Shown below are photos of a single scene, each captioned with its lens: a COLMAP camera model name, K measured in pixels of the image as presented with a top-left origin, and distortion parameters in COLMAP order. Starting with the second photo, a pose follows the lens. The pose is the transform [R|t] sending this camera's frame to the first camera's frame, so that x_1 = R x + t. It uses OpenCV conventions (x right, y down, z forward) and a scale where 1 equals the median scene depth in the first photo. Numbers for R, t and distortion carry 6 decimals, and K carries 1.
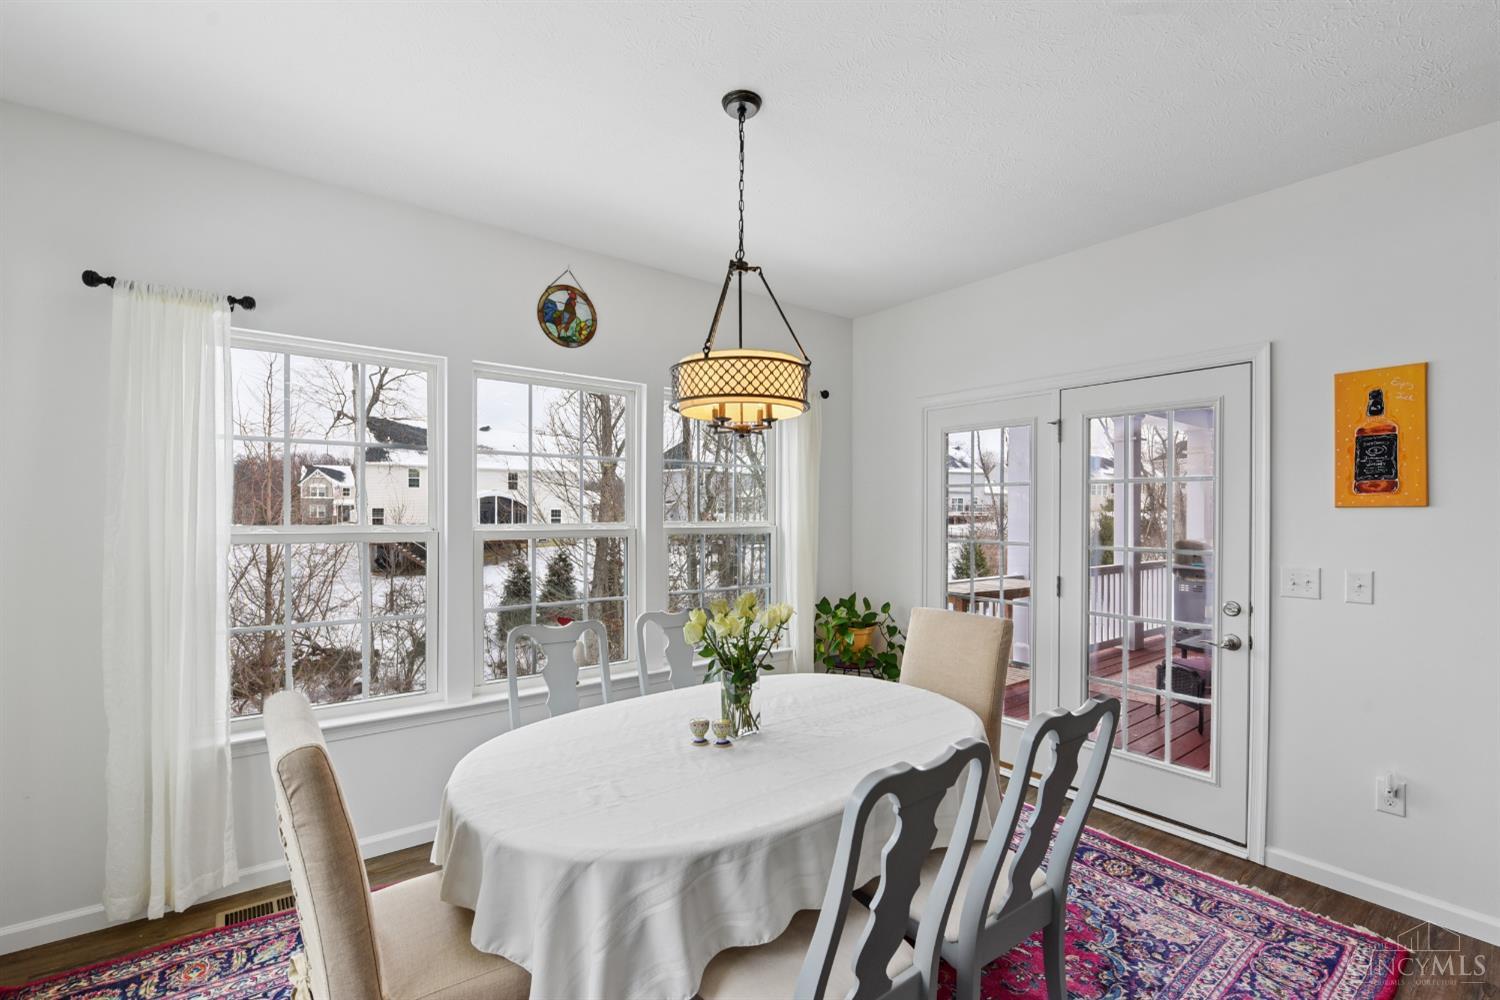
lens RADIAL K [[652.1, 0, 754.4], [0, 652.1, 516.0], [0, 0, 1]] dist [-0.011768, -0.000024]
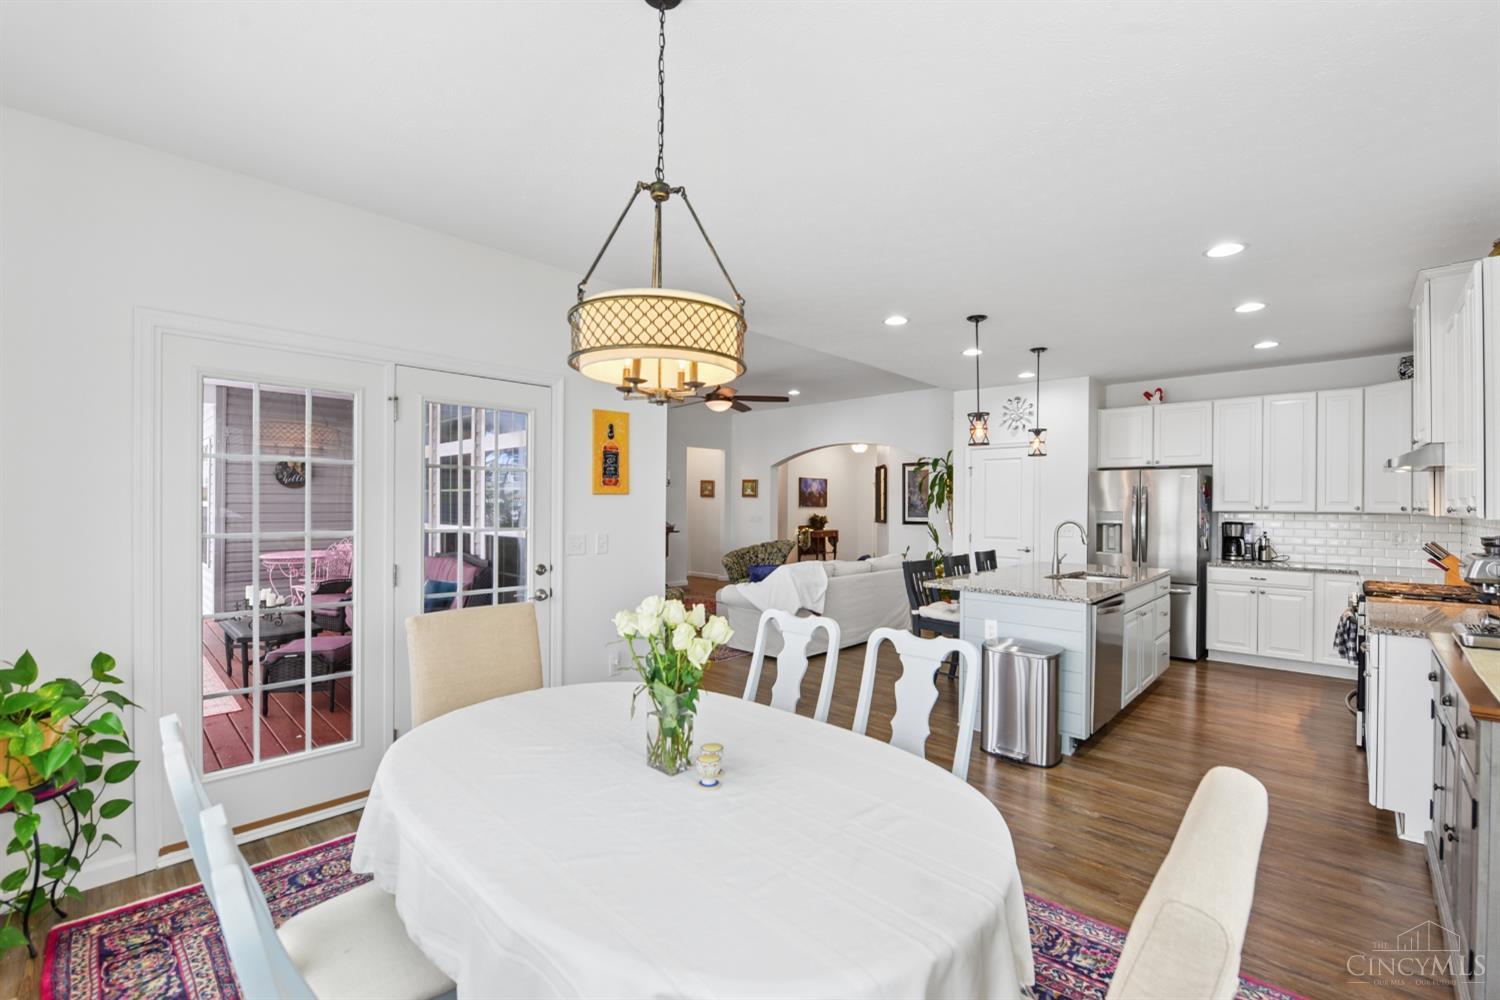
lens RADIAL K [[632.7, 0, 760.1], [0, 632.7, 502.0], [0, 0, 1]] dist [-0.012785, -0.000358]
pose [[-0.161145, -0.006151, 0.986912, -0.705085], [-0.002554, 0.999980, 0.005816, -0.004628], [-0.986927, -0.001584, -0.161158, 0.882317]]
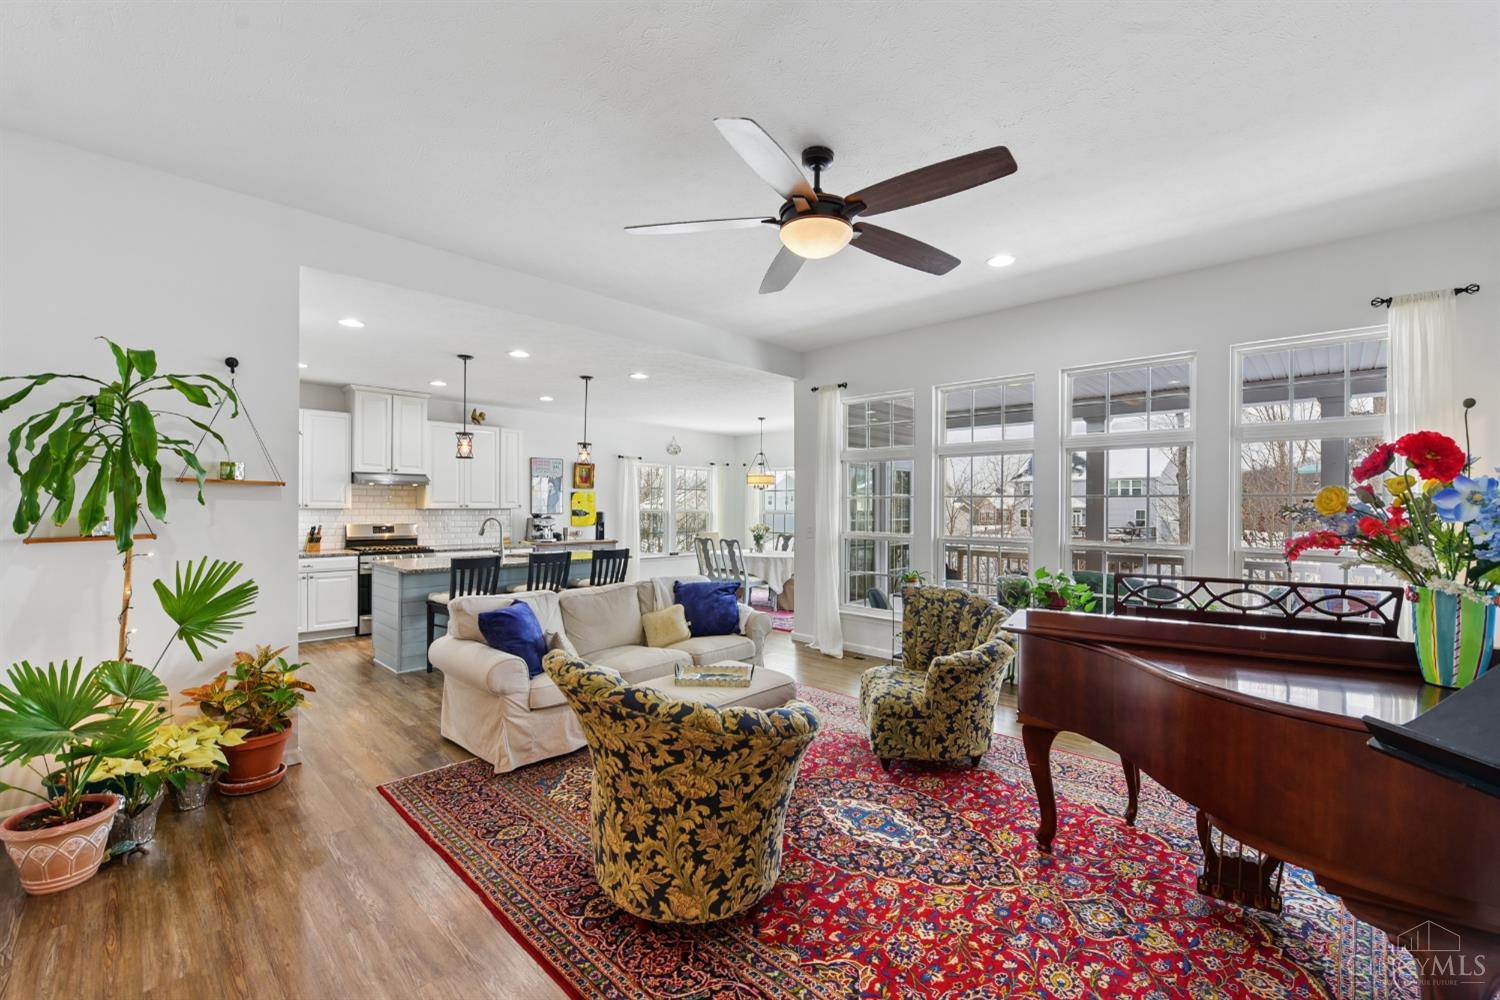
lens RADIAL K [[628.6, 0, 757.7], [0, 628.6, 508.1], [0, 0, 1]] dist [-0.014785, -0.000187]
pose [[0.149426, -0.003276, -0.988768, 3.868419], [-0.011785, 0.999918, -0.005094, 0.025490], [0.988703, 0.012414, 0.149375, 0.272347]]
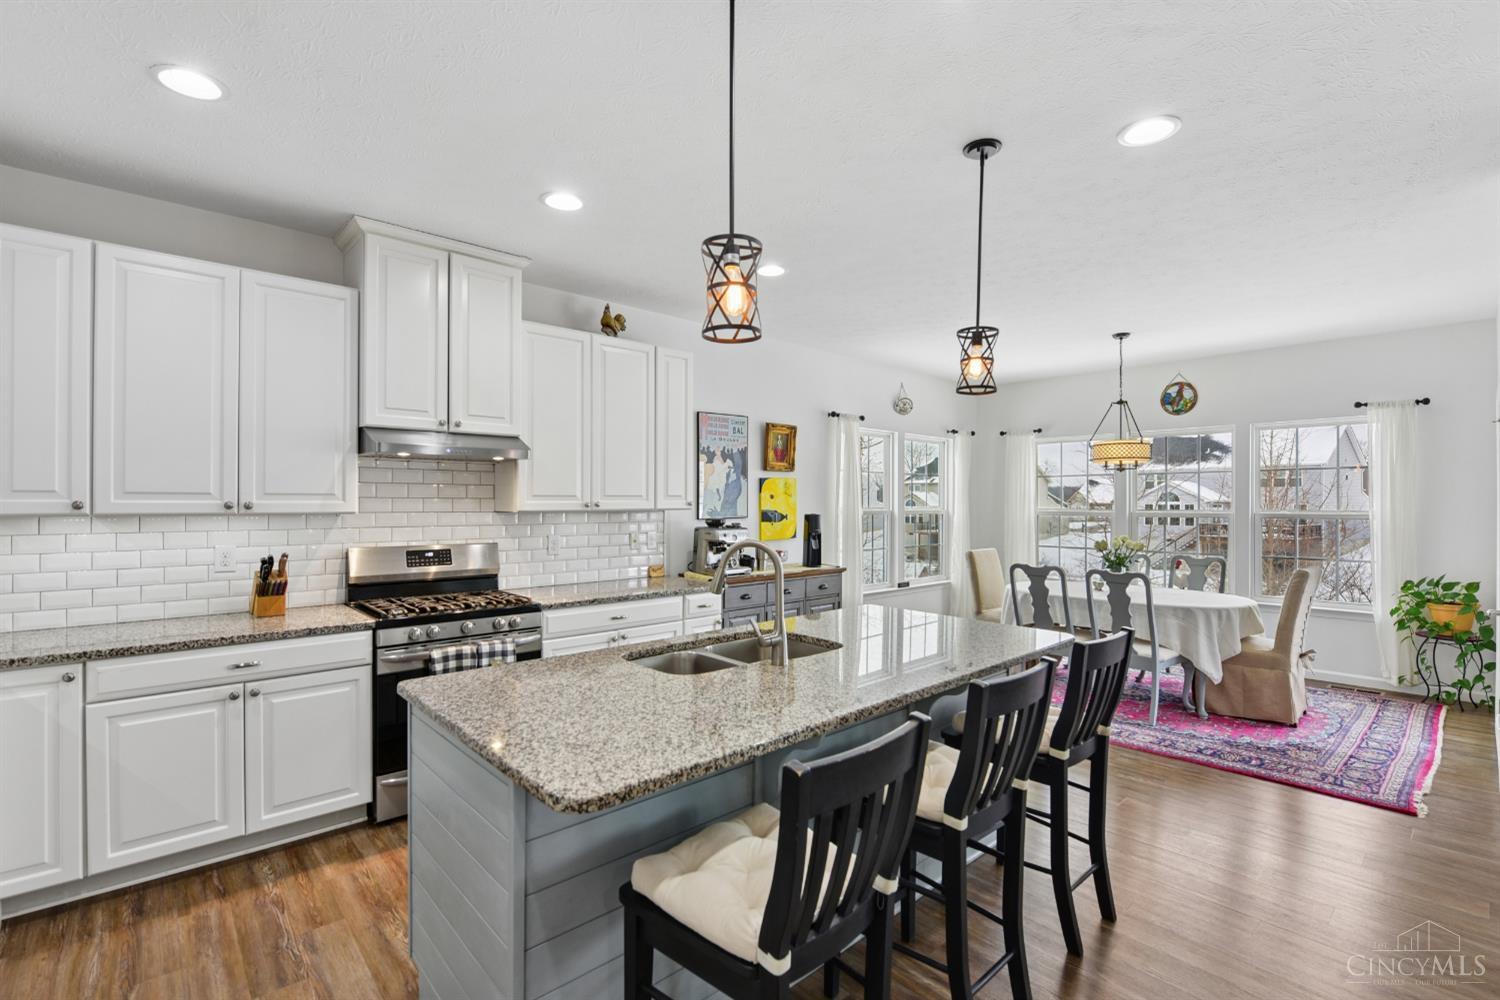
lens RADIAL K [[671.7, 0, 754.3], [0, 671.7, 501.9], [0, 0, 1]] dist [-0.010823, -0.010398]
pose [[0.081867, -0.006850, -0.996620, 2.068875], [-0.007473, 0.999944, -0.007487, 0.017827], [0.996615, 0.008061, 0.081811, -0.500451]]
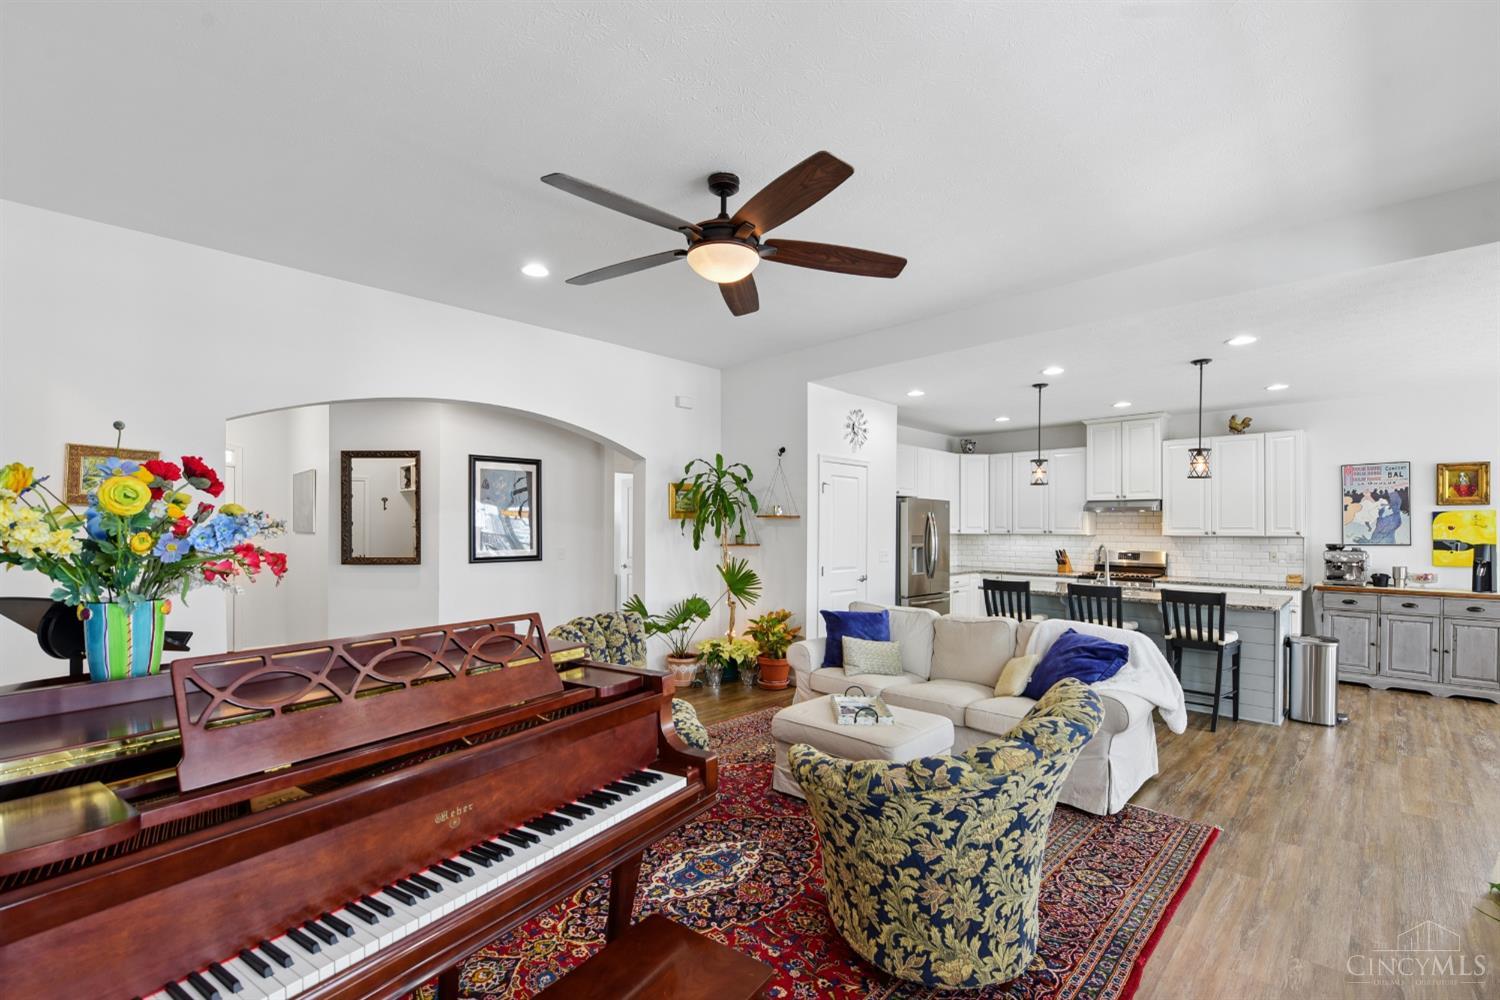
lens RADIAL K [[640.2, 0, 751.8], [0, 640.2, 531.7], [0, 0, 1]] dist [-0.013217, -0.000183]
pose [[-0.992110, -0.011693, -0.124827, 2.770807], [-0.013139, 0.999856, 0.010767, 0.005889], [0.124683, 0.012322, -0.992120, 1.827447]]
